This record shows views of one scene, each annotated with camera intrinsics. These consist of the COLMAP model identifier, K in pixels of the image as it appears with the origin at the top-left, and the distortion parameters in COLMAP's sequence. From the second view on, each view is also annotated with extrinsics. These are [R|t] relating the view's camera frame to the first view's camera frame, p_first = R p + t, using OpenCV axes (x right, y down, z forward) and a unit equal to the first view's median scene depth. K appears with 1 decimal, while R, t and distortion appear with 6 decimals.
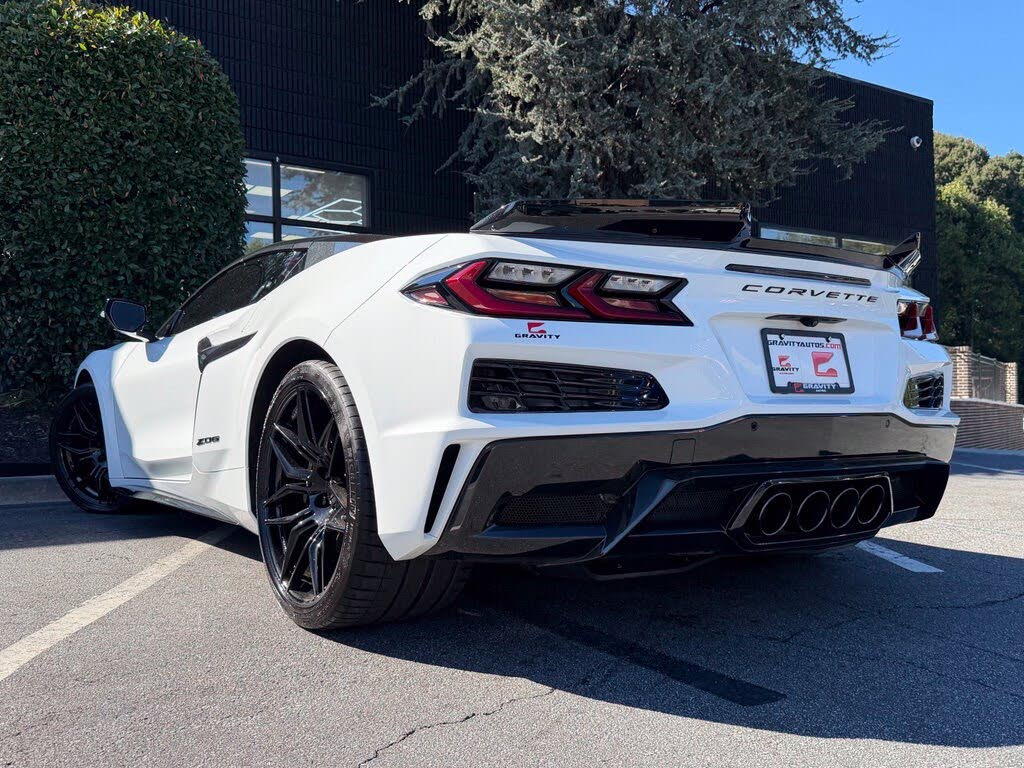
lens RADIAL K [[929.8, 0, 502.9], [0, 929.8, 394.5], [0, 0, 1]] dist [-0.002370, 0.000000]
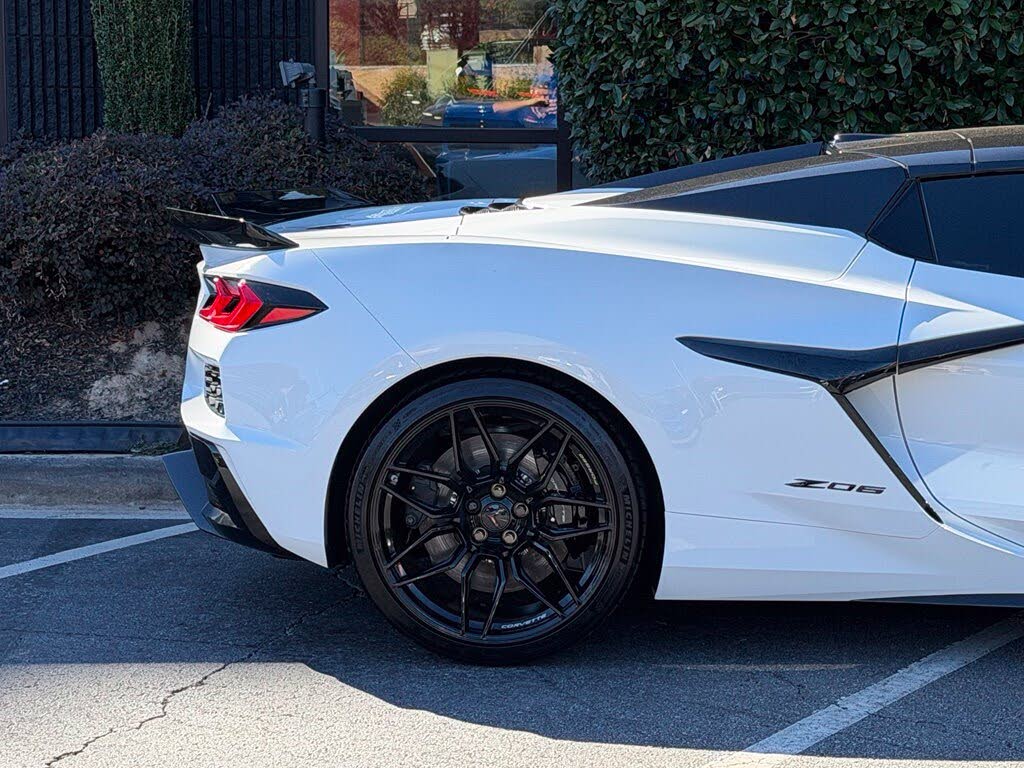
lens RADIAL K [[2686.6, 0, 516.5], [0, 2686.6, 385.8], [0, 0, 1]] dist [0.131717, 0.000000]
pose [[0.831565, 0.073095, -0.550597, 0.313498], [-0.004855, 0.992221, 0.124391, -0.185425], [0.555406, -0.100766, 0.825451, -0.434274]]
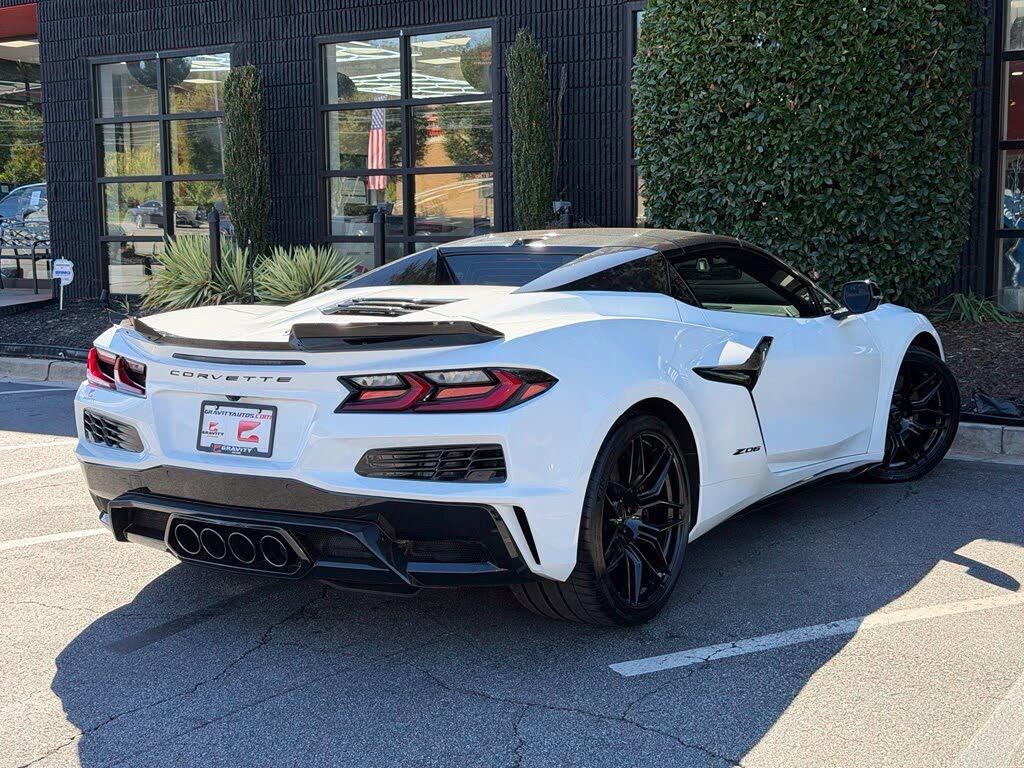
lens RADIAL K [[1453.6, 0, 514.0], [0, 1453.6, 400.7], [0, 0, 1]] dist [0.079084, 0.000000]
pose [[0.393123, 0.112115, -0.912625, 1.140148], [0.019897, 0.991269, 0.130347, -0.161597], [0.919271, -0.069401, 0.387459, 0.292946]]
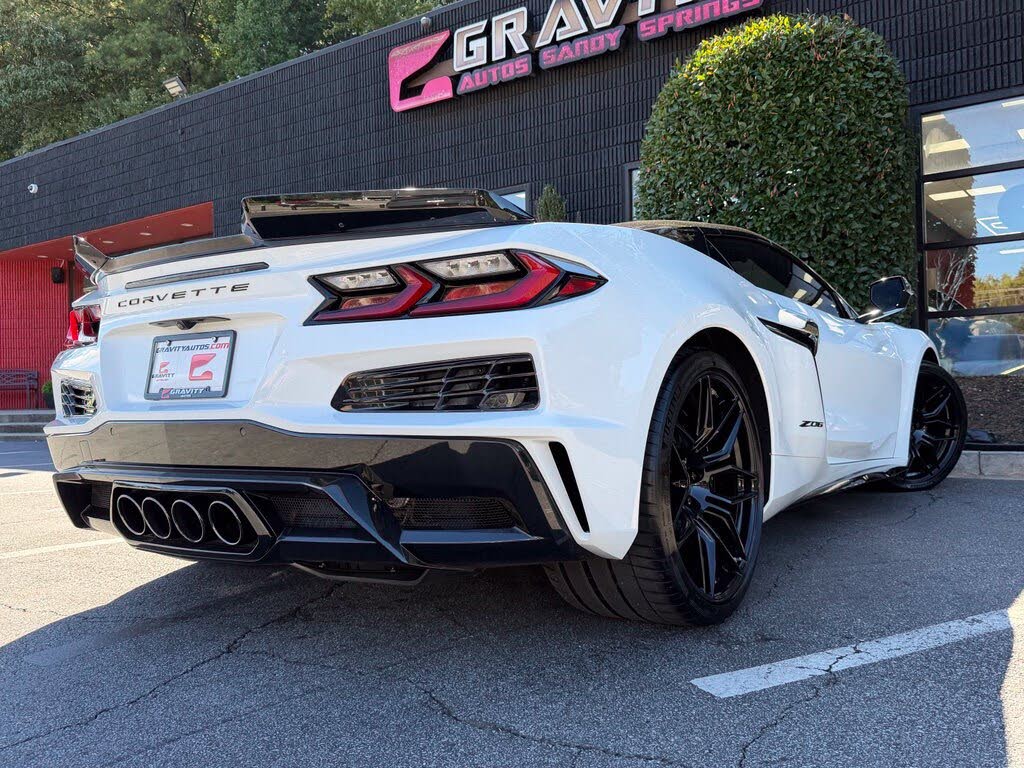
lens RADIAL K [[891.1, 0, 521.4], [0, 891.1, 383.4], [0, 0, 1]] dist [0.064539, -0.130337]
pose [[0.370571, -0.012568, -0.928719, 0.666746], [0.034527, 0.999404, 0.000252, -0.002522], [0.928162, -0.032159, 0.370784, 0.488778]]
